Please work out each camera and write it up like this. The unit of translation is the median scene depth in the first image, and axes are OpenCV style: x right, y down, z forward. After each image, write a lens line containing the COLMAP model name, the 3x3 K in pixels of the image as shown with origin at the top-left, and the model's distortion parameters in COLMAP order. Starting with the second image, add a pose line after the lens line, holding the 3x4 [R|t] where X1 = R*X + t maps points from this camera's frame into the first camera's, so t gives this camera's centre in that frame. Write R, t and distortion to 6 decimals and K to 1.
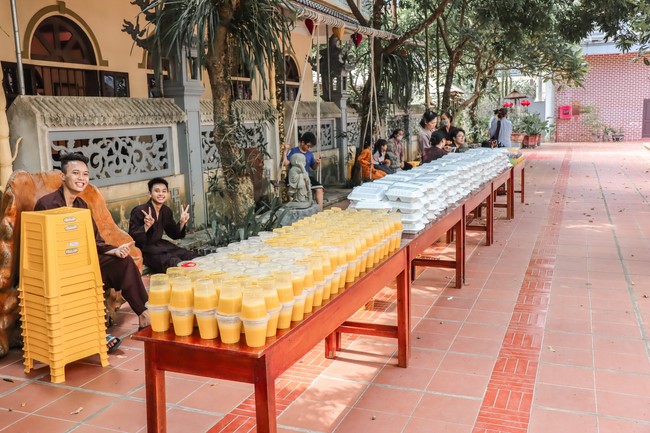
lens RADIAL K [[656.9, 0, 325.0], [0, 656.9, 216.5], [0, 0, 1]] dist [-0.003748, 0.003232]
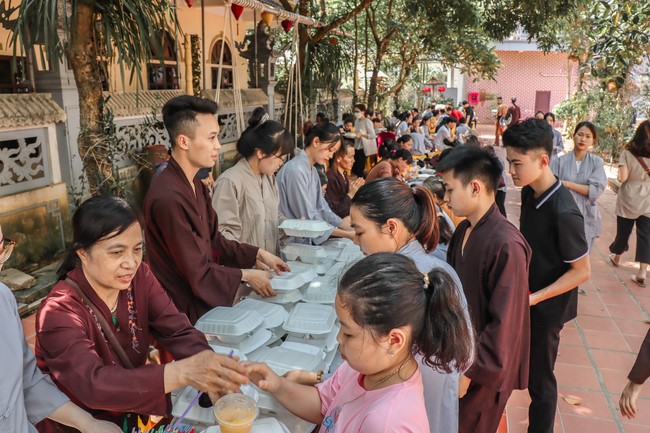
lens RADIAL K [[537.9, 0, 325.0], [0, 537.9, 216.5], [0, 0, 1]] dist [-0.152936, 0.112727]
pose [[0.995106, 0.010250, 0.098284, 0.032764], [-0.018471, 0.996370, 0.083098, -0.051058], [-0.097076, -0.084507, 0.991683, 0.181971]]
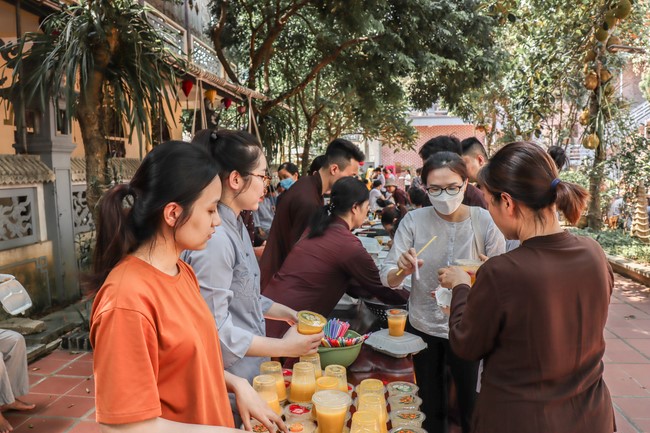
lens RADIAL K [[537.9, 0, 325.0], [0, 537.9, 216.5], [0, 0, 1]] dist [-0.152936, 0.112727]
pose [[0.966889, -0.018442, 0.254528, -0.023044], [0.036616, 0.997091, -0.066848, -0.022421], [-0.252555, 0.073955, 0.964752, 0.143585]]
